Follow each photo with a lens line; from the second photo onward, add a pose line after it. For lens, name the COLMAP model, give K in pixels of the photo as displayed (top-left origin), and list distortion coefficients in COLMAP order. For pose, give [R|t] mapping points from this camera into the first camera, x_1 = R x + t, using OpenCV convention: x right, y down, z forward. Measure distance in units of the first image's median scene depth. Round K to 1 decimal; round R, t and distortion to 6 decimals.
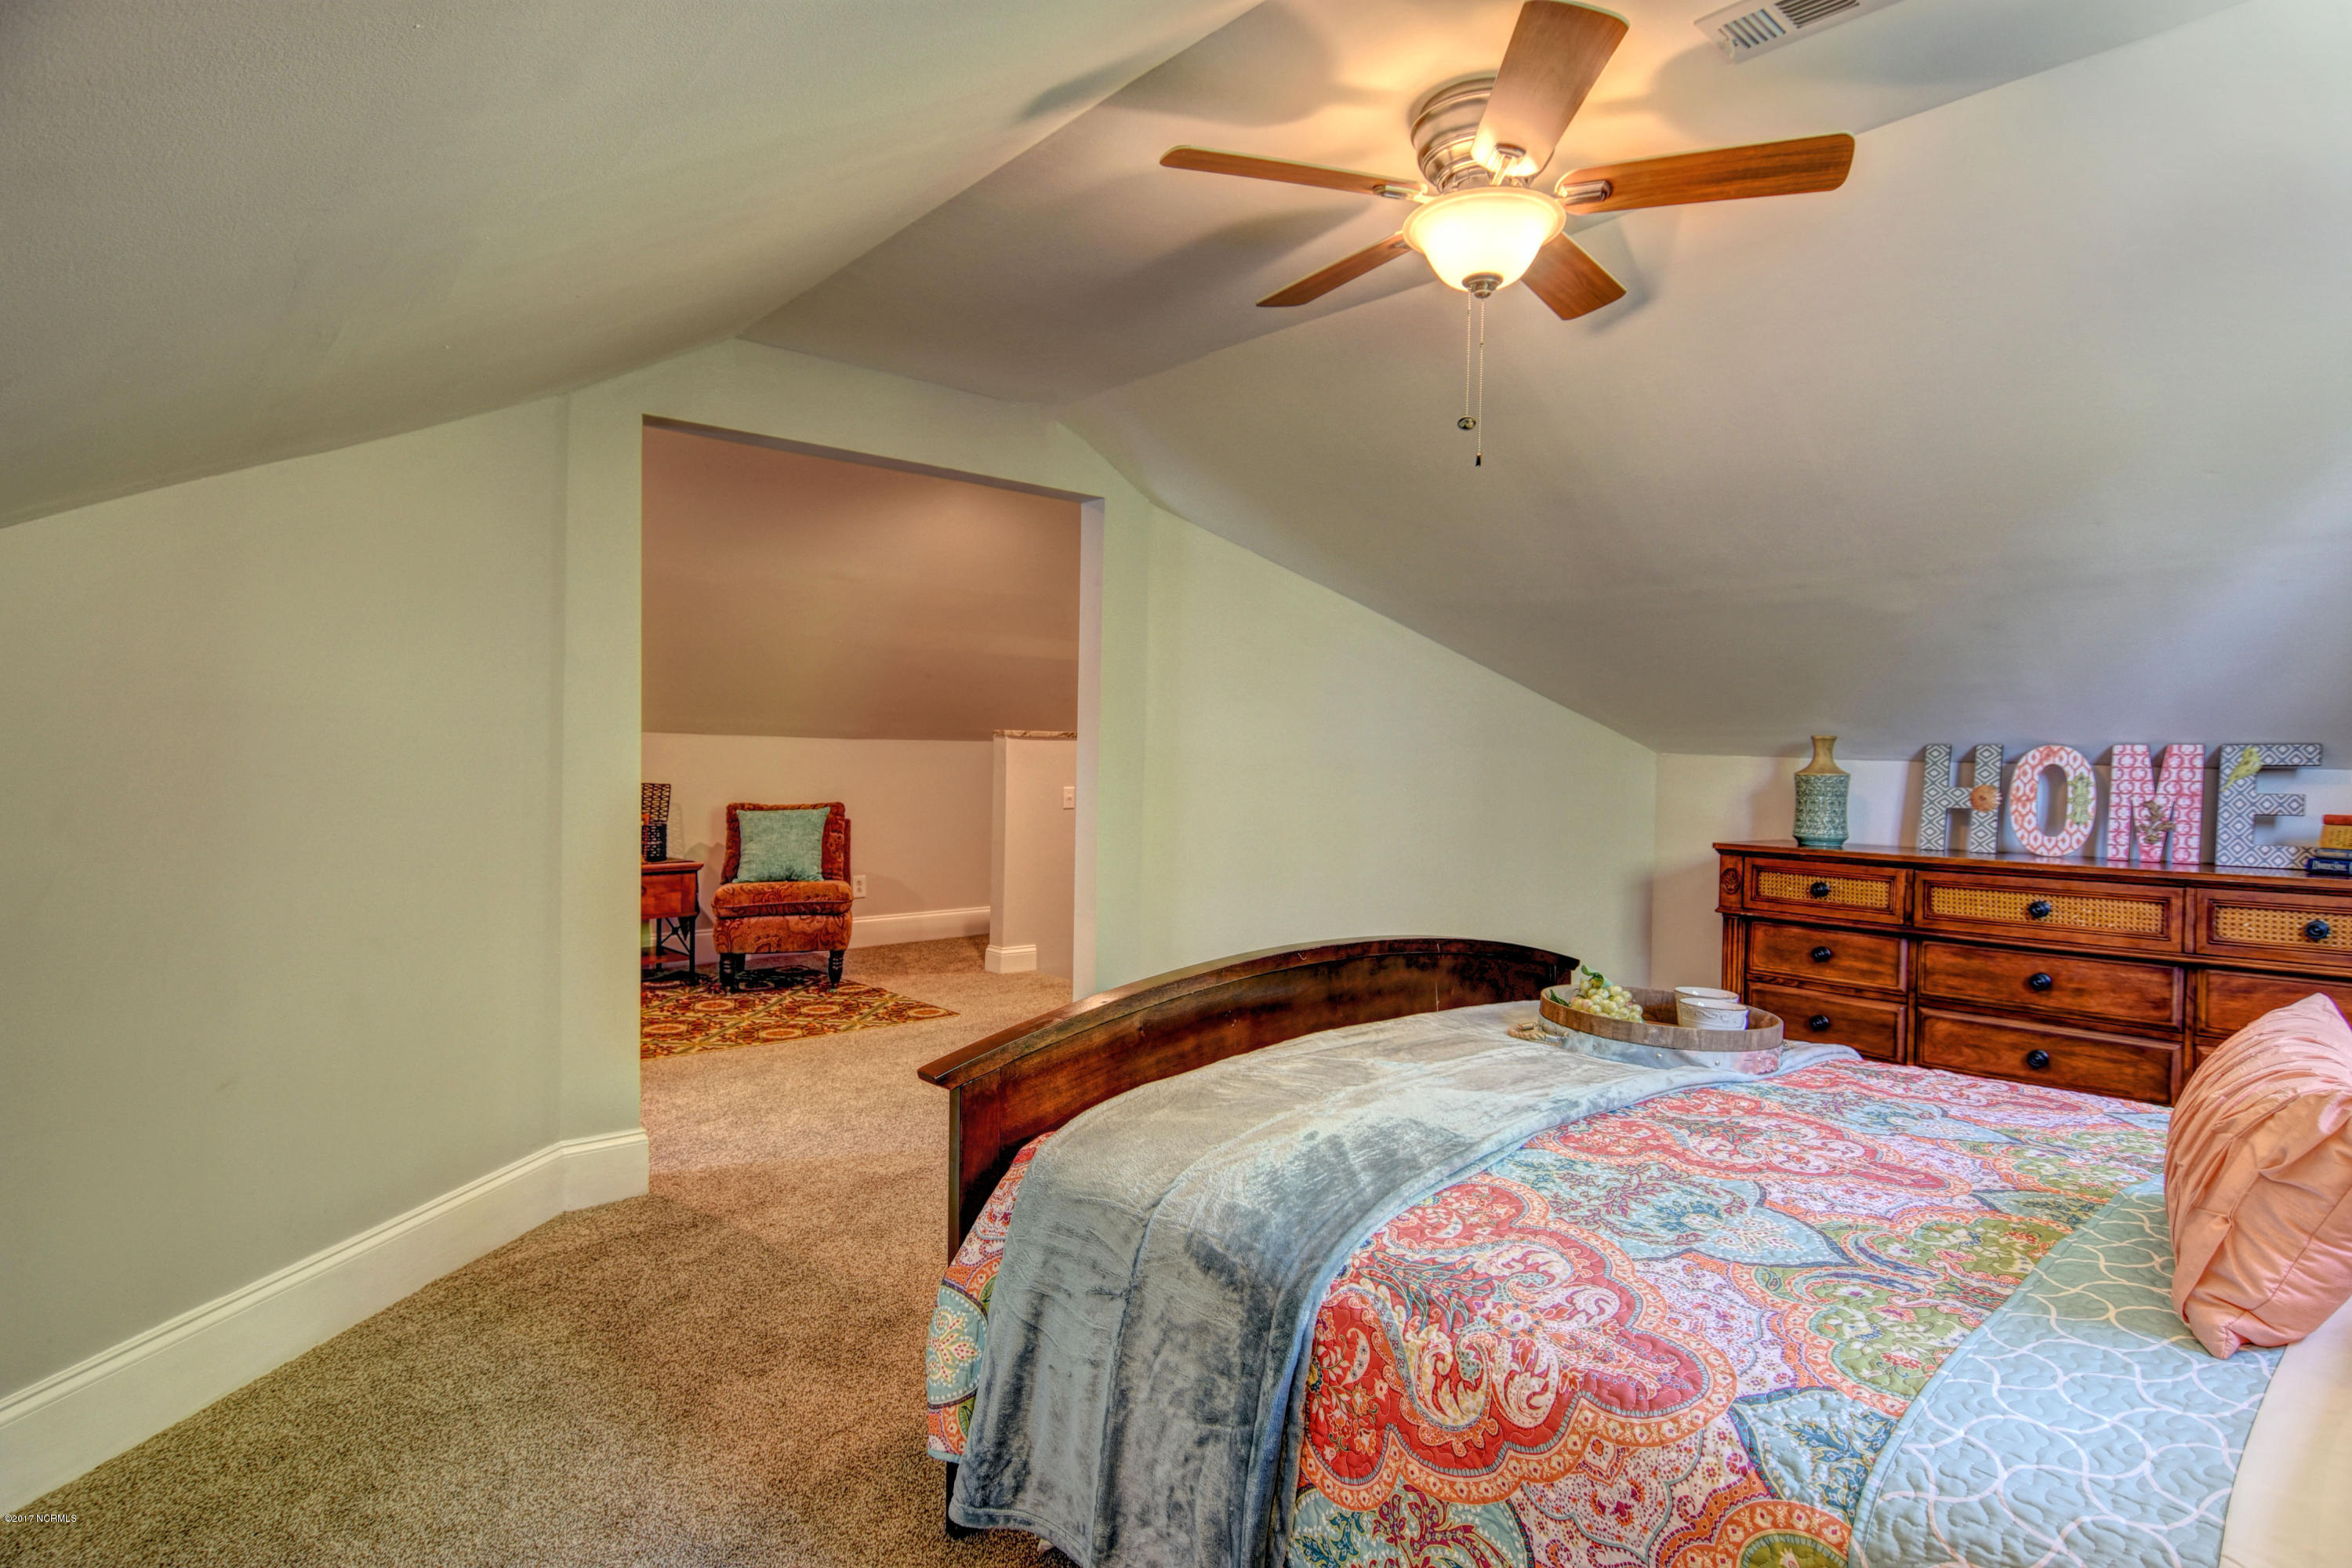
lens RADIAL K [[1254.4, 0, 1175.3], [0, 1254.4, 786.2], [0, 0, 1]] dist [0.002249, -0.011757]
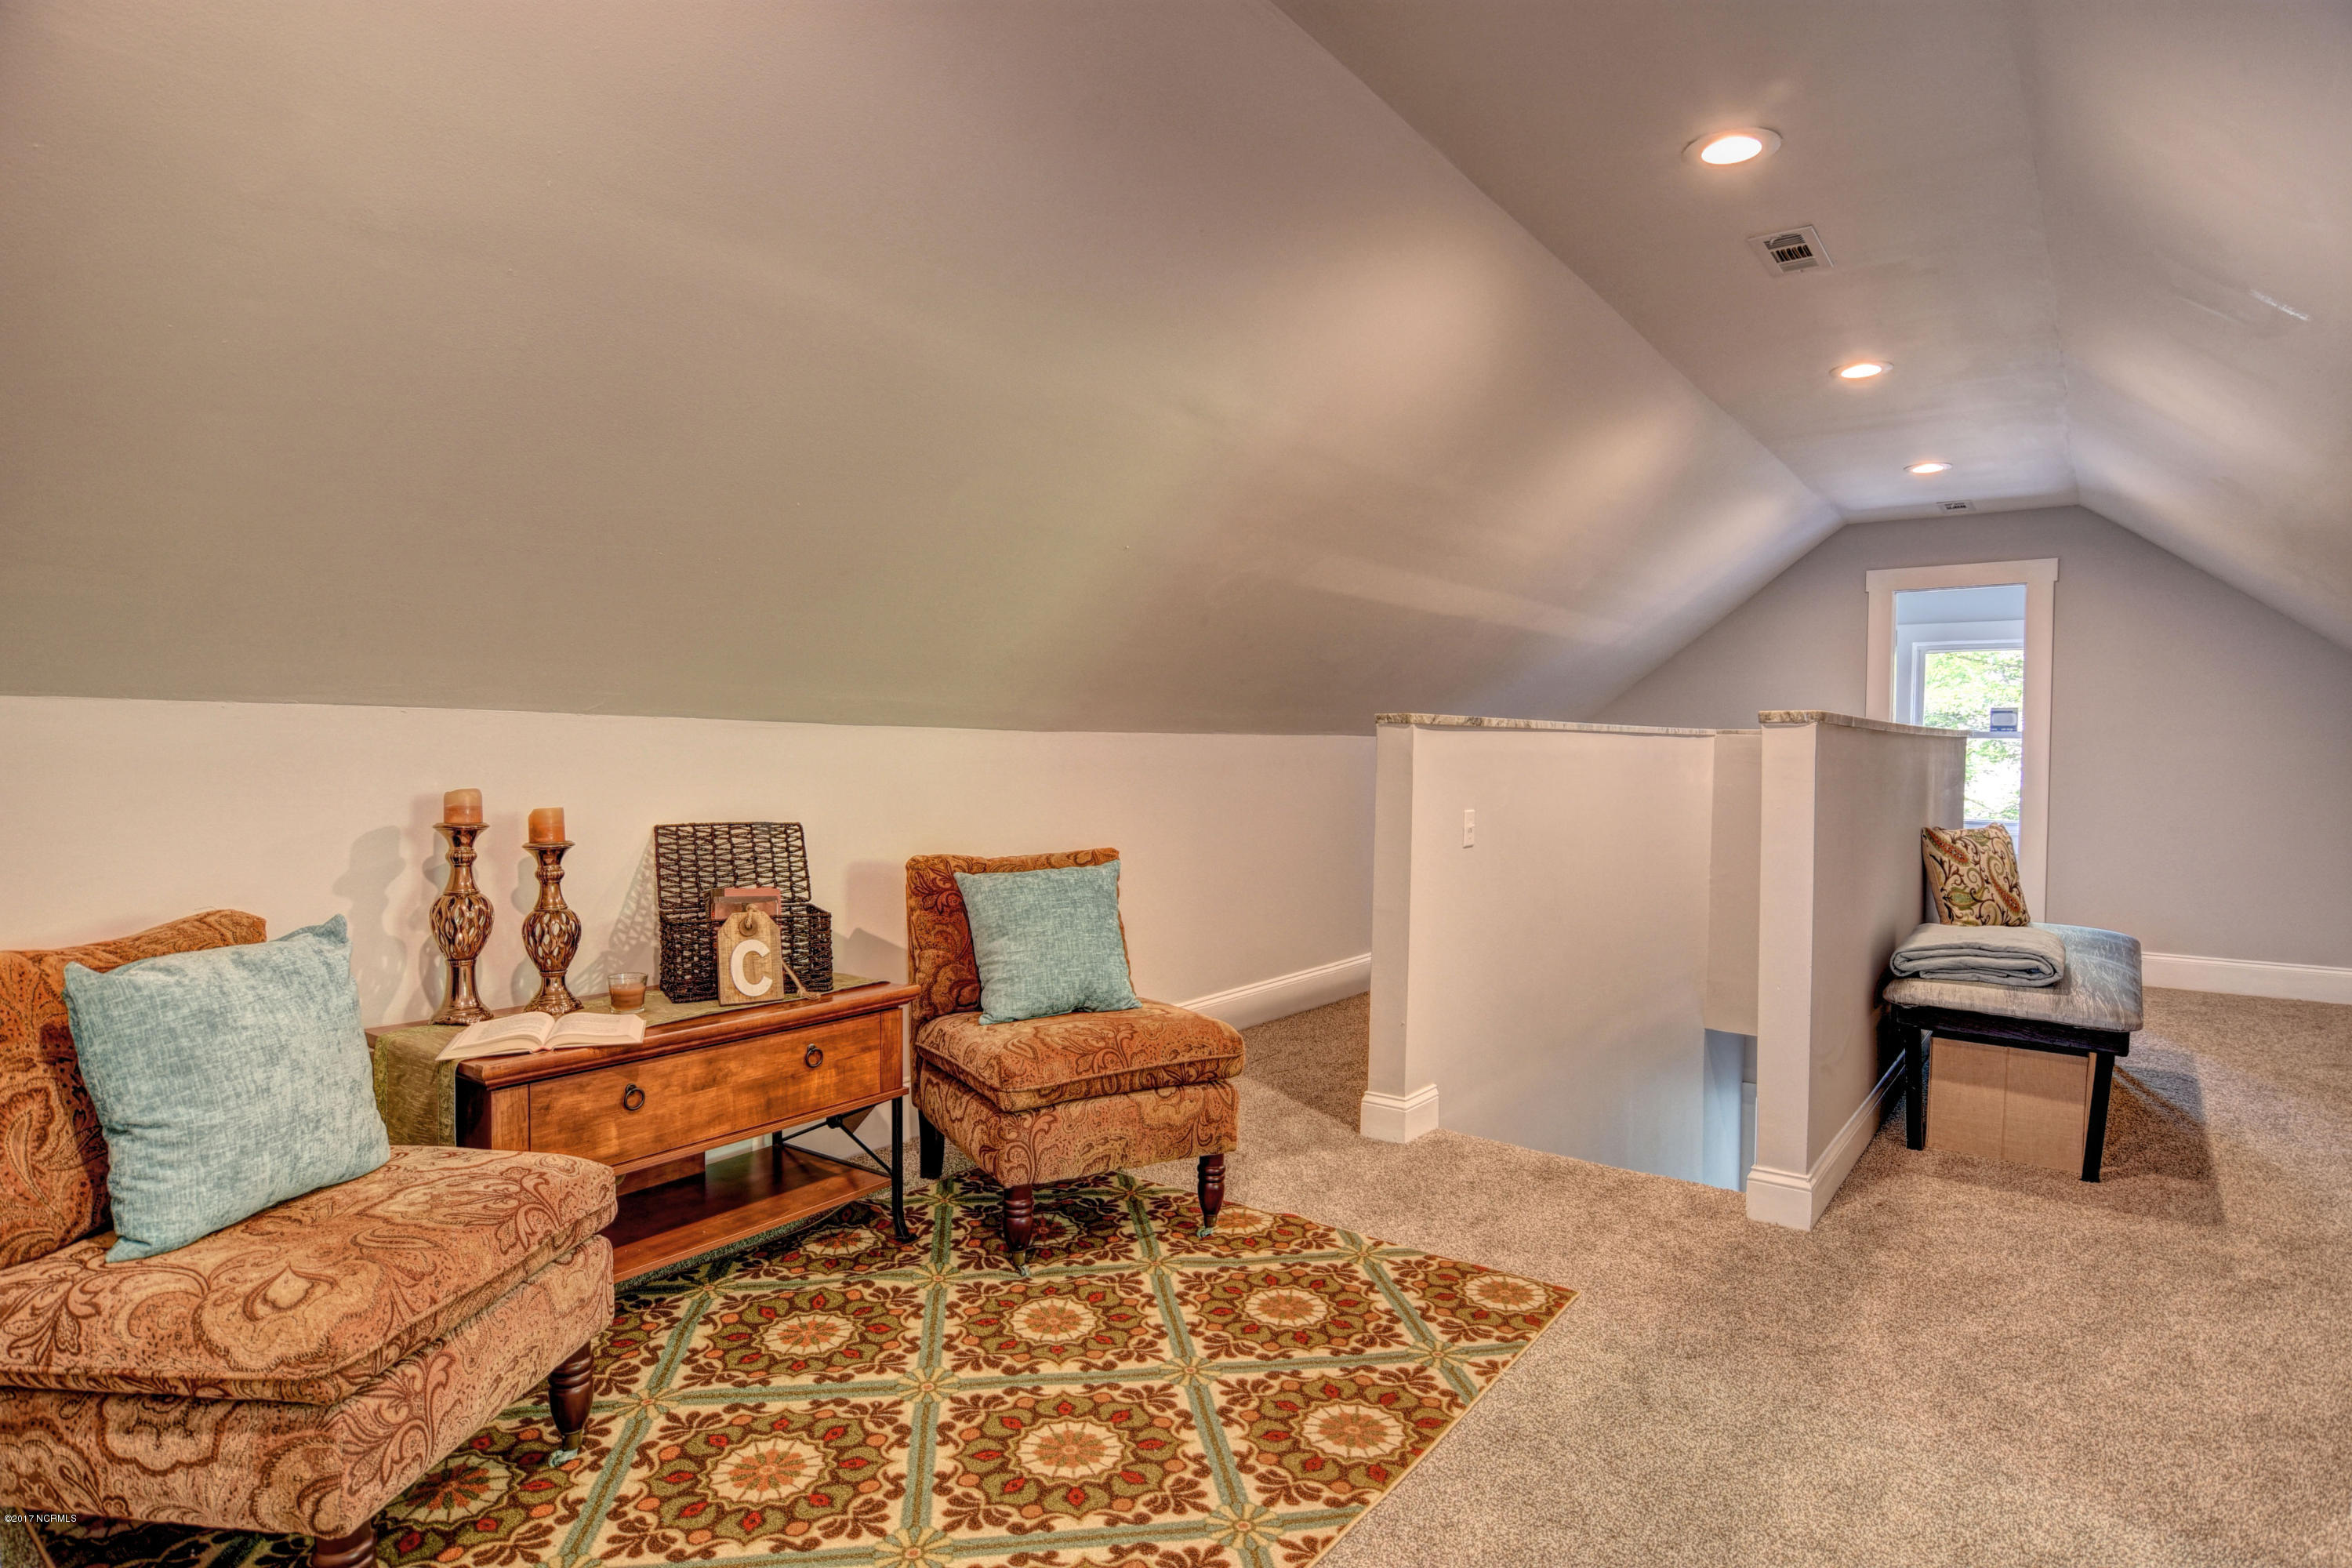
lens RADIAL K [[1254.4, 0, 1183.0], [0, 1254.4, 782.8], [0, 0, 1]] dist [0.002249, -0.011757]
pose [[0.975706, -0.017354, 0.218395, -0.399519], [0.017037, 0.999849, 0.003337, -0.019299], [-0.218420, 0.000465, 0.975855, 0.524725]]
